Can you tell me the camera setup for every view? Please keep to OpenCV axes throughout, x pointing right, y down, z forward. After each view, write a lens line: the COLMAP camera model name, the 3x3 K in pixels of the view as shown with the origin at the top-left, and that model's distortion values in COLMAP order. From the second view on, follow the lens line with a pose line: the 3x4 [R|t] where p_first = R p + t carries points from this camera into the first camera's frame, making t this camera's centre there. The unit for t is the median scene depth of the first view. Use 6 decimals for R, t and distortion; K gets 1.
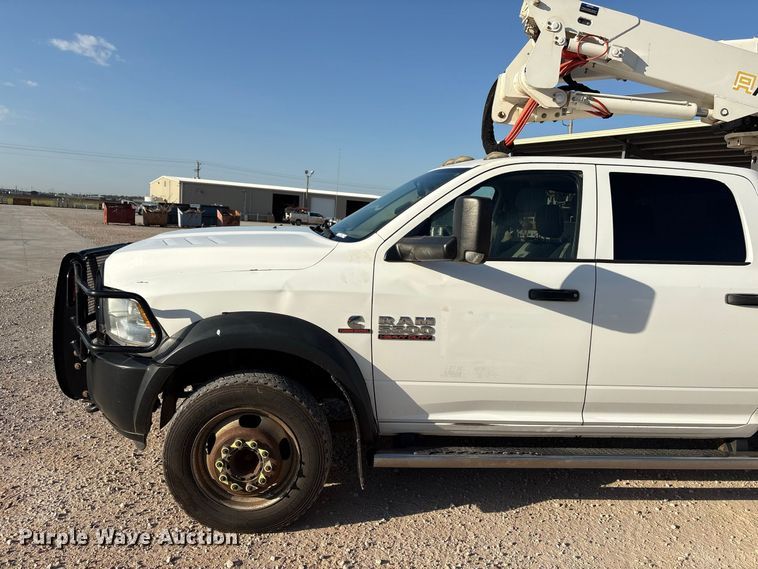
lens RADIAL K [[674.6, 0, 377.7], [0, 674.6, 271.6], [0, 0, 1]] dist [0.057069, -0.149023]
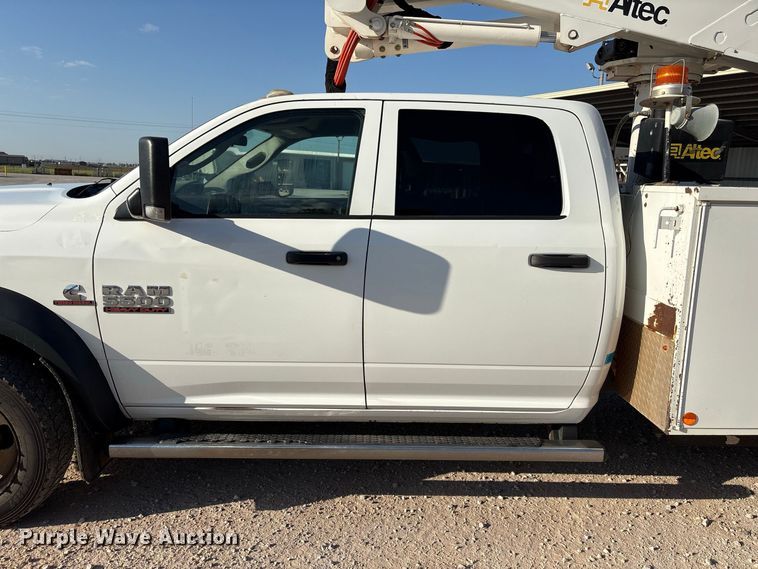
lens RADIAL K [[677.8, 0, 379.0], [0, 677.8, 284.5], [0, 0, 1]] dist [0.023762, -0.011157]
pose [[0.997980, -0.008998, -0.062890, 0.381652], [0.013385, 0.997480, 0.069673, 0.009313], [0.062105, -0.070374, 0.995585, 0.158784]]
